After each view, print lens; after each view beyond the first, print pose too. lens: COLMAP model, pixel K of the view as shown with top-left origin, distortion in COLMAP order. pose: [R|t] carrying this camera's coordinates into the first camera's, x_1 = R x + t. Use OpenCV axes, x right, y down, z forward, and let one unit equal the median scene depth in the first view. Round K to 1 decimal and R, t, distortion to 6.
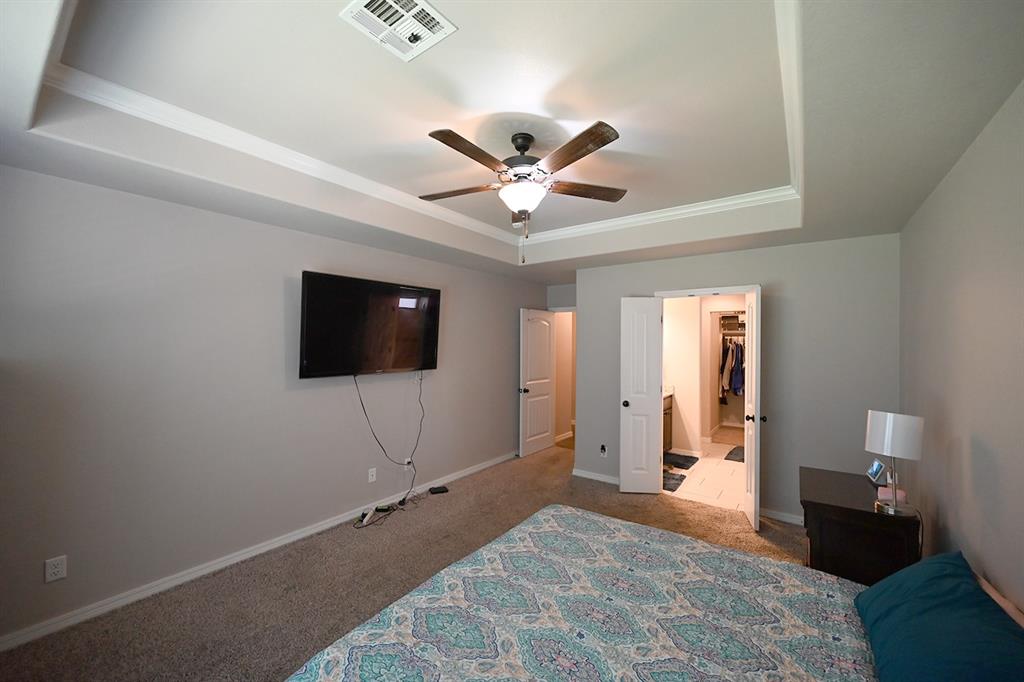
lens RADIAL K [[402.5, 0, 508.1], [0, 402.5, 342.6], [0, 0, 1]] dist [0.002108, -0.000657]
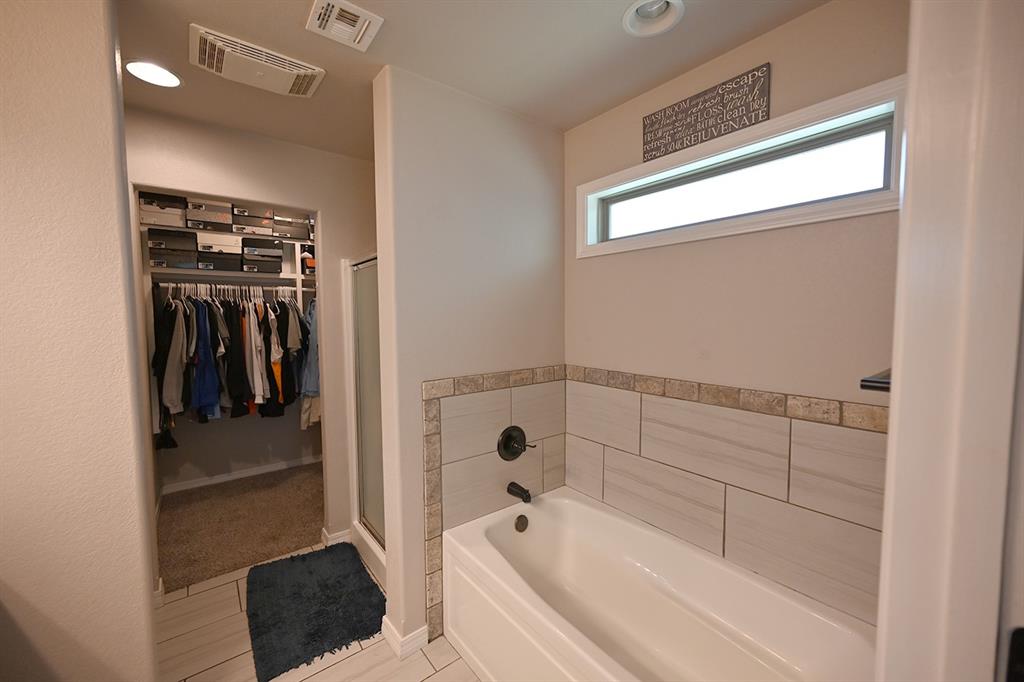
lens RADIAL K [[402.5, 0, 514.9], [0, 402.5, 338.7], [0, 0, 1]] dist [0.002108, -0.000657]
pose [[0.256886, -0.065367, 0.964229, 0.244485], [0.008499, 0.997824, 0.065380, 0.018452], [-0.966404, -0.008600, 0.256883, 0.567359]]
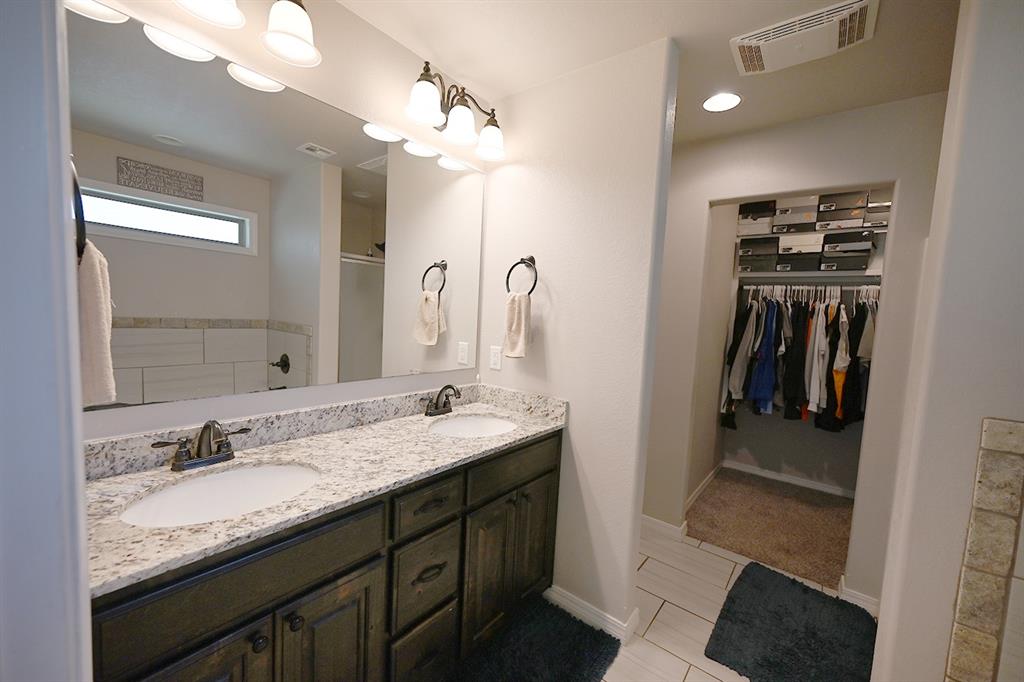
lens RADIAL K [[402.5, 0, 514.3], [0, 402.5, 343.5], [0, 0, 1]] dist [0.002108, -0.000657]
pose [[0.998458, 0.050554, -0.022913, 0.295318], [-0.048689, 0.995941, 0.075702, 0.030491], [0.026647, -0.074469, 0.996867, 0.538156]]
